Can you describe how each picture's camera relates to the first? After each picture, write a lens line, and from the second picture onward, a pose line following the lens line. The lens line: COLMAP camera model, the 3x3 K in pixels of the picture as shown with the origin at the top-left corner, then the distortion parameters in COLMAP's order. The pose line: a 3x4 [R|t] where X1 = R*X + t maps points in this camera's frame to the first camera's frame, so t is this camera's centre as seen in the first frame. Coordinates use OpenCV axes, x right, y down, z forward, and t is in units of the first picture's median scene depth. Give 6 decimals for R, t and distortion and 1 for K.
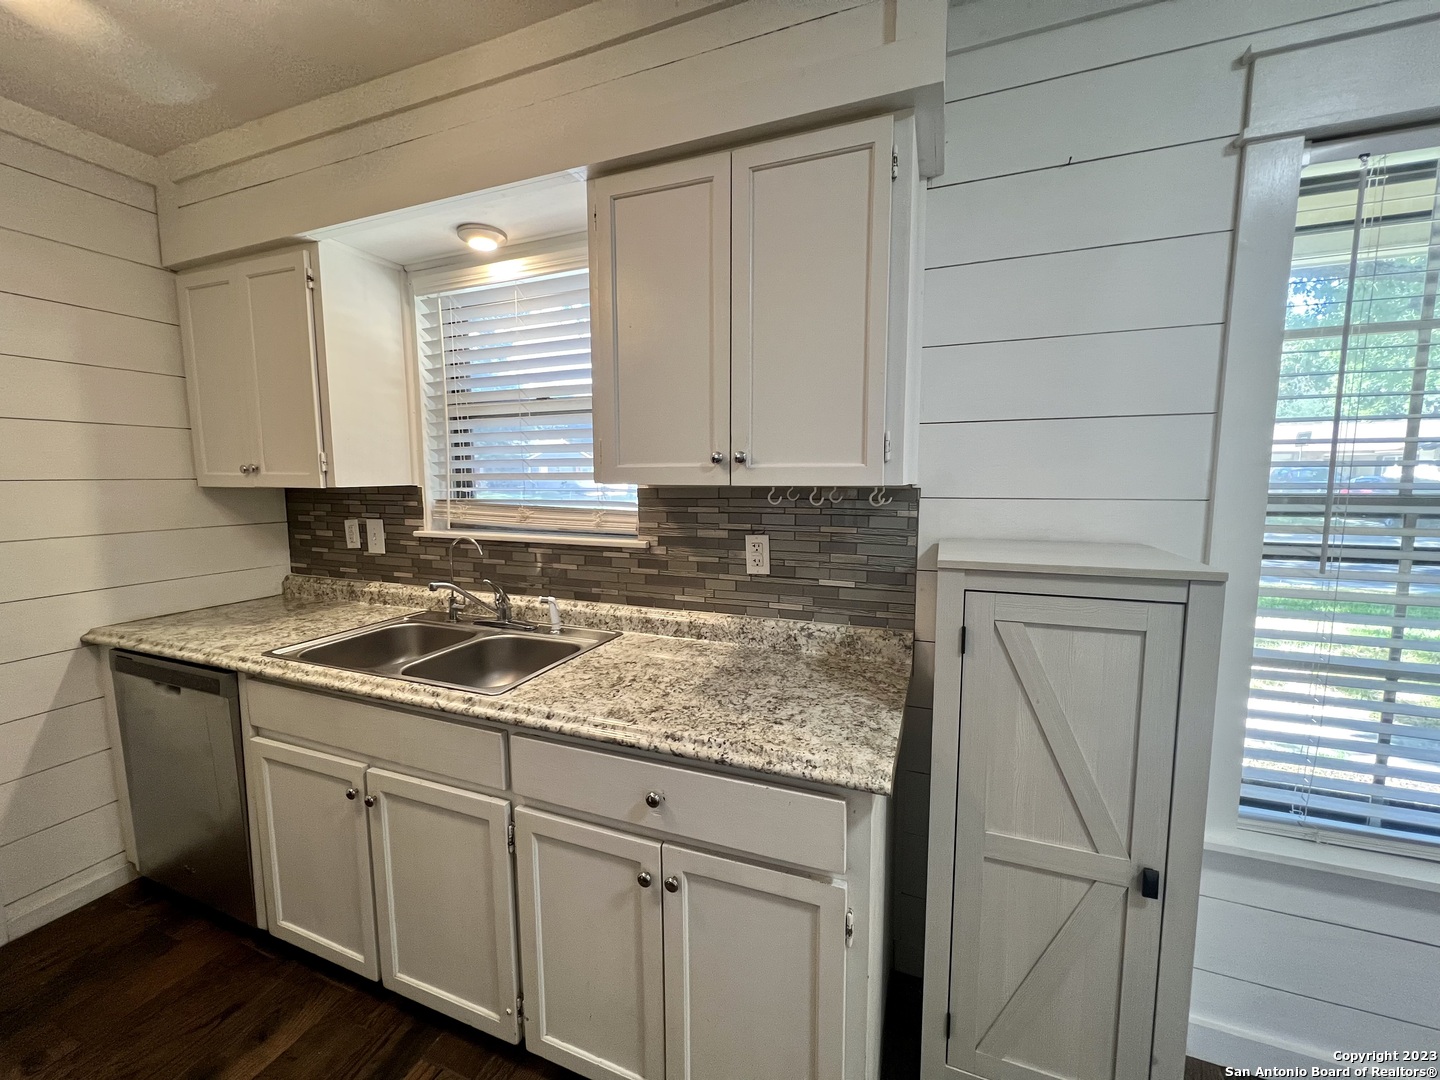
lens RADIAL K [[573.6, 0, 717.0], [0, 573.6, 537.4], [0, 0, 1]] dist [-0.000818, 0.000864]
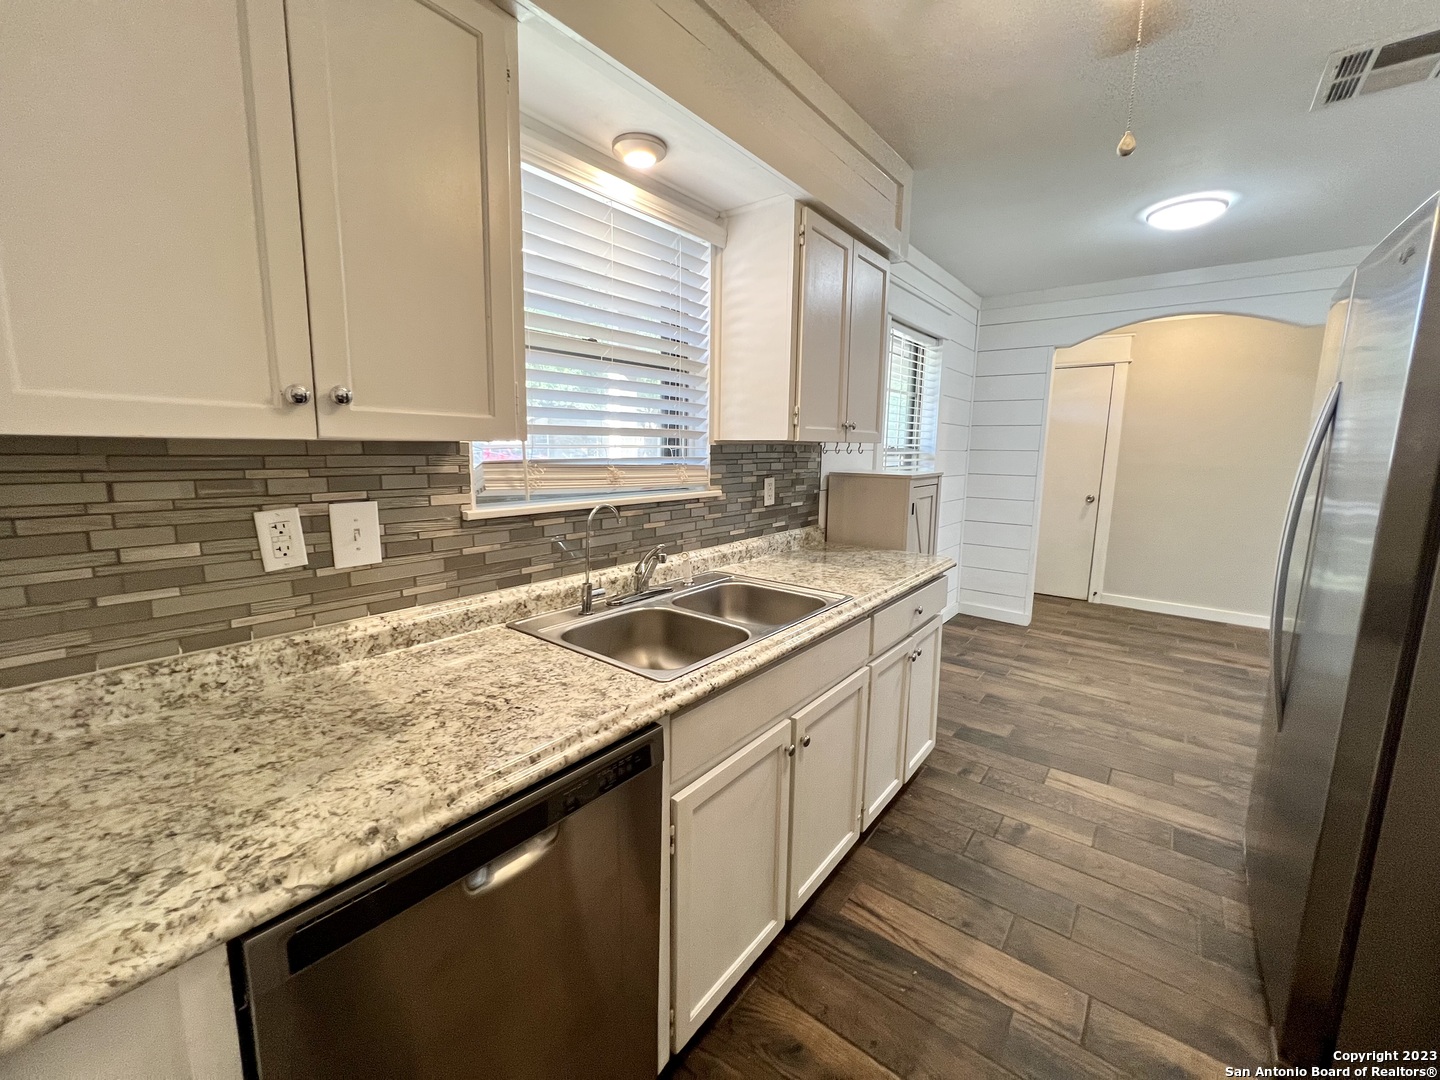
lens RADIAL K [[576.9, 0, 720.4], [0, 576.9, 537.3], [0, 0, 1]] dist [-0.001040, -0.000224]
pose [[0.289392, -0.145118, 0.946146, -1.270686], [0.090579, 0.988157, 0.123856, -0.044180], [-0.952915, 0.049858, 0.299109, 0.647998]]
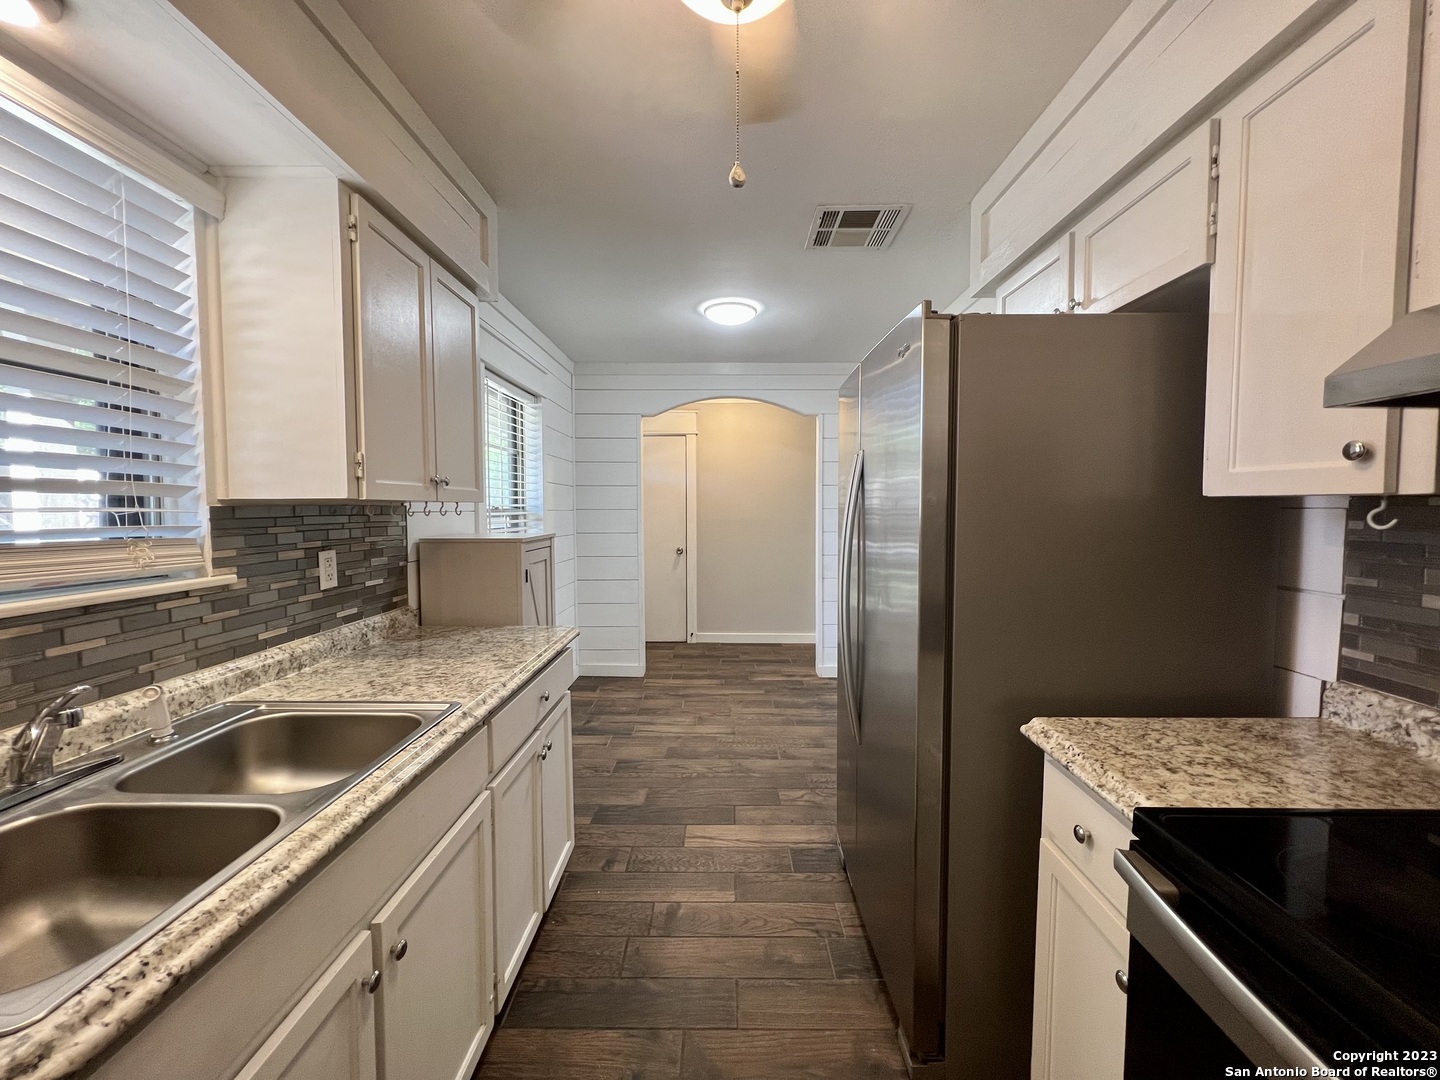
lens RADIAL K [[576.9, 0, 717.5], [0, 576.9, 535.0], [0, 0, 1]] dist [-0.001040, -0.000224]
pose [[-0.353157, -0.039913, 0.934712, -1.086984], [0.103226, 0.991327, 0.081332, -0.041620], [-0.929852, 0.125209, -0.345975, 0.654240]]
